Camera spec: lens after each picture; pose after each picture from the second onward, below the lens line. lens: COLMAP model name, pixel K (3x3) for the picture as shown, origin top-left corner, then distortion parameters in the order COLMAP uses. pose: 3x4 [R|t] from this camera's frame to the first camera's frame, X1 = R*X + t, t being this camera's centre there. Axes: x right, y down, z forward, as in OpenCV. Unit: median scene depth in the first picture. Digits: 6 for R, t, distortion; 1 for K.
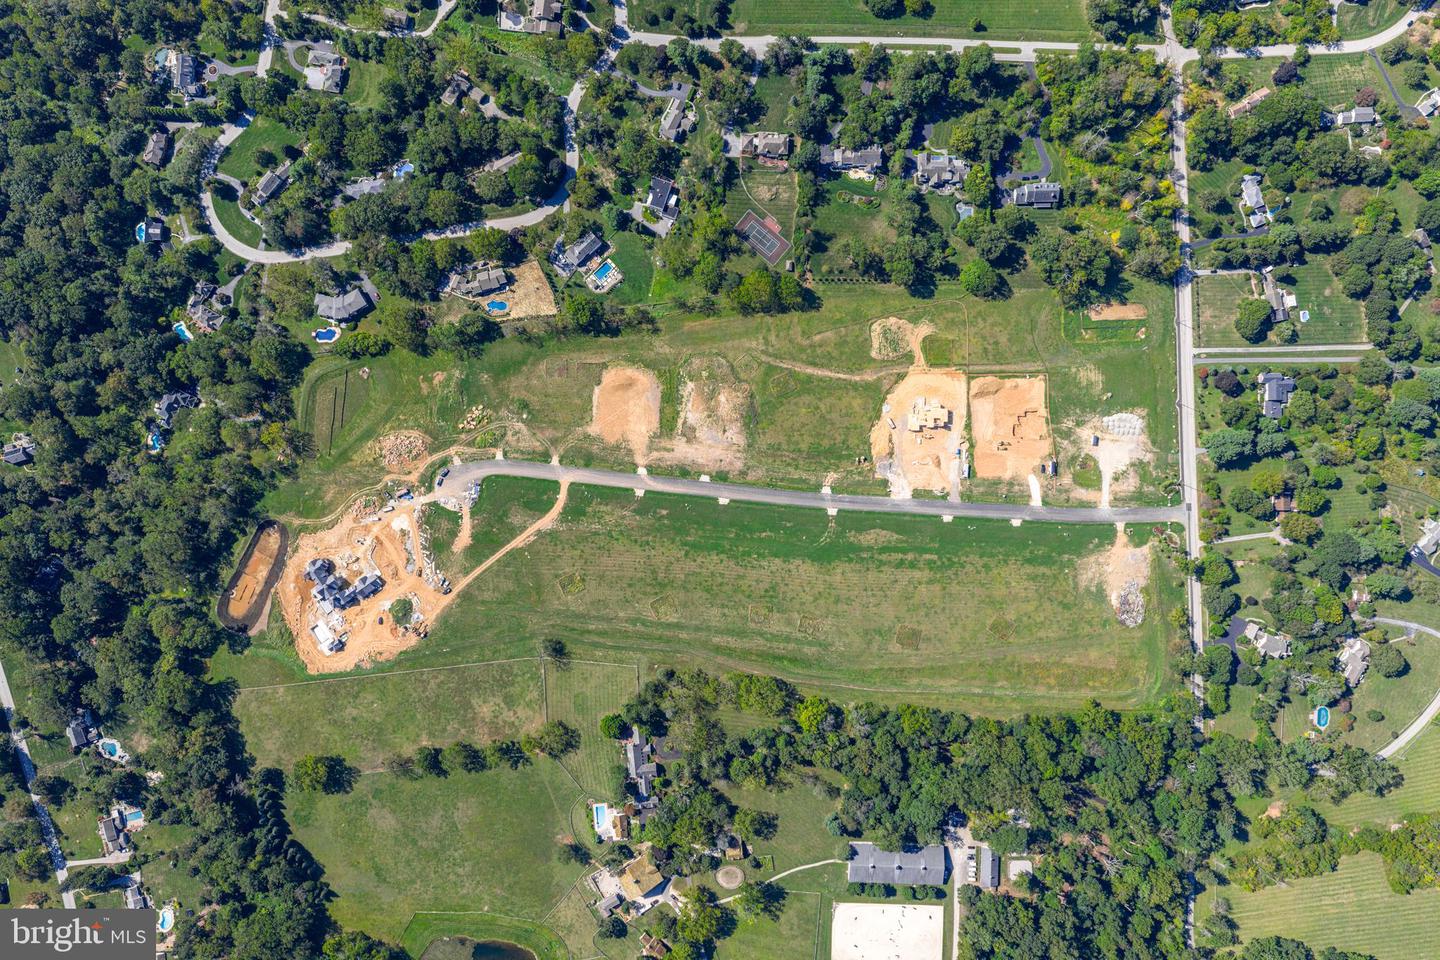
lens RADIAL K [[1188.5, 0, 720.0], [0, 1188.5, 480.0], [0, 0, 1]] dist [0.016231, -0.016955]
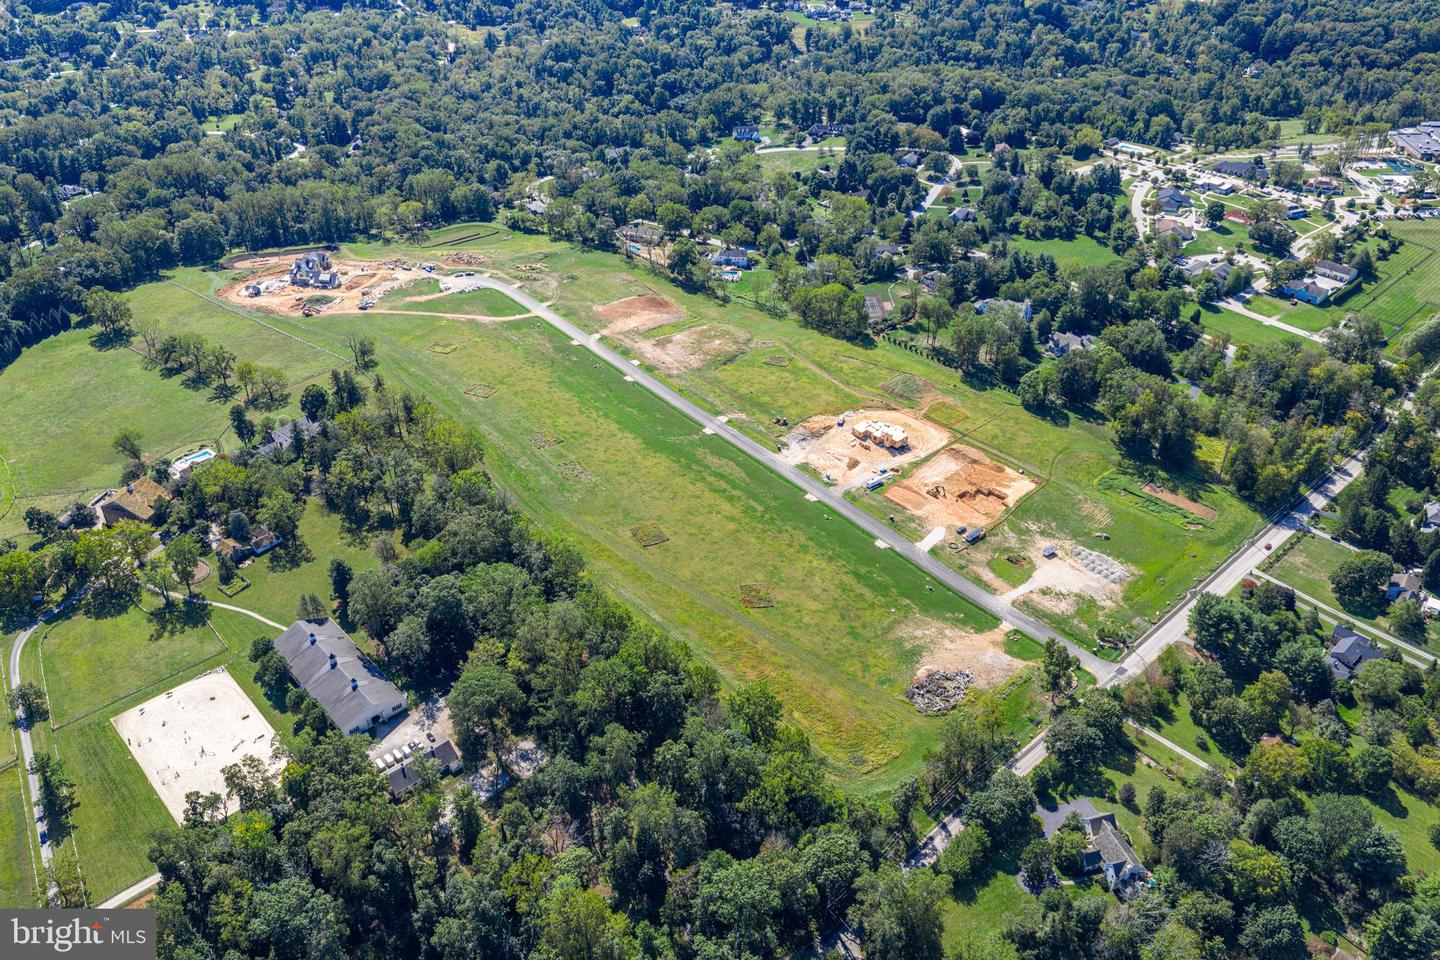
lens RADIAL K [[1188.5, 0, 720.0], [0, 1188.5, 480.0], [0, 0, 1]] dist [0.016231, -0.016955]
pose [[0.687548, 0.412972, -0.597271, 0.572990], [-0.726106, 0.383073, -0.570987, 0.473772], [-0.007003, 0.826262, 0.563242, 0.585945]]
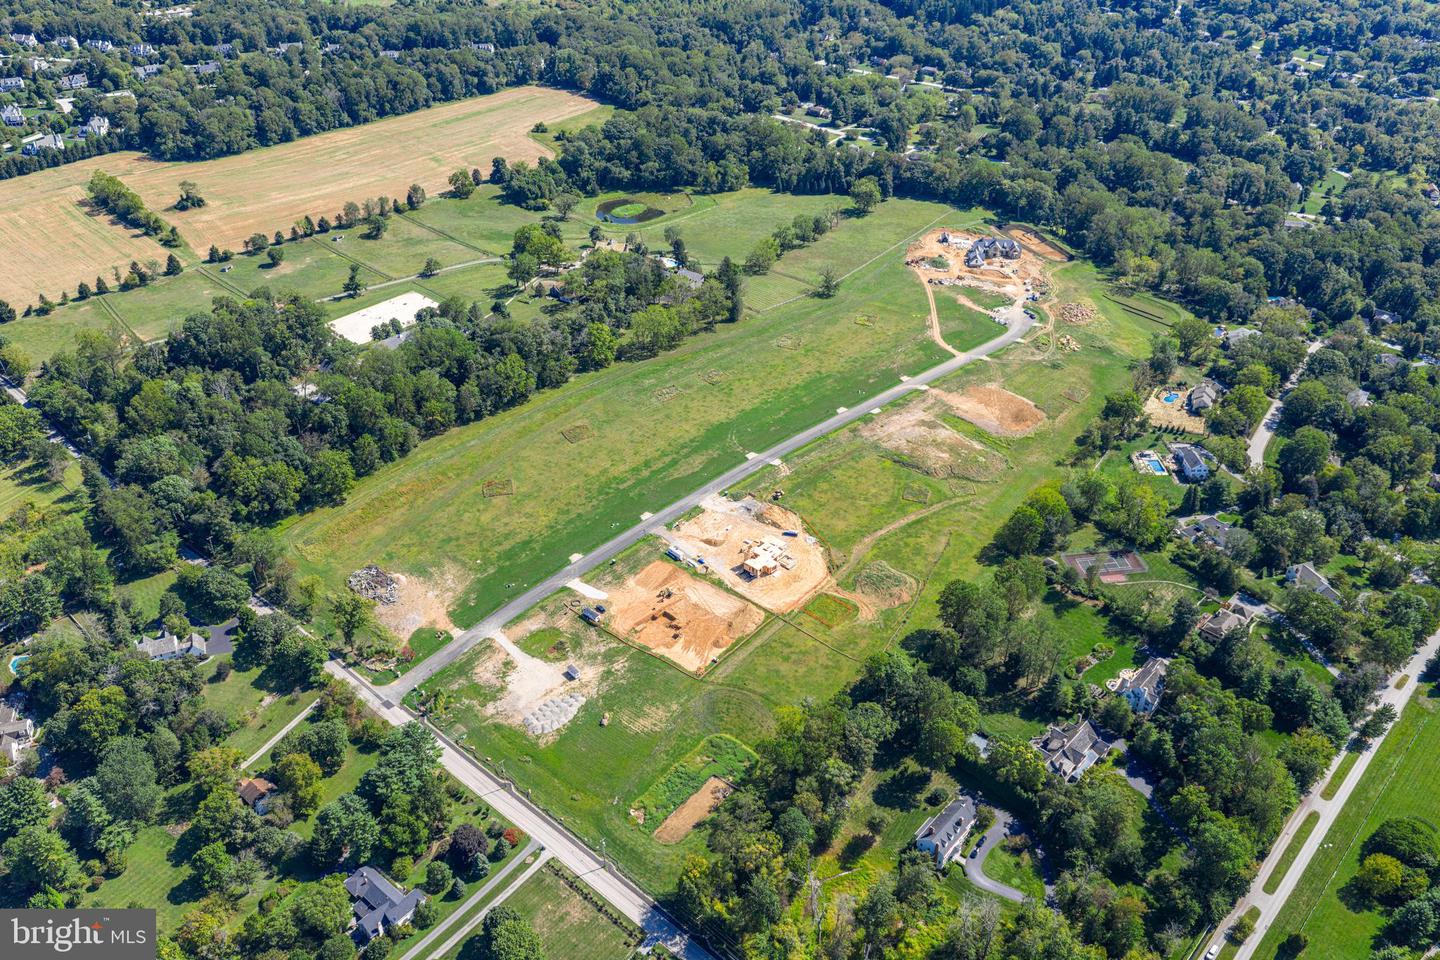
lens RADIAL K [[1188.5, 0, 720.0], [0, 1188.5, 480.0], [0, 0, 1]] dist [0.016231, -0.016955]
pose [[-0.661997, 0.428450, -0.614972, 0.612422], [-0.749504, -0.376339, 0.544621, -0.403955], [0.001905, 0.821462, 0.570260, 0.547258]]
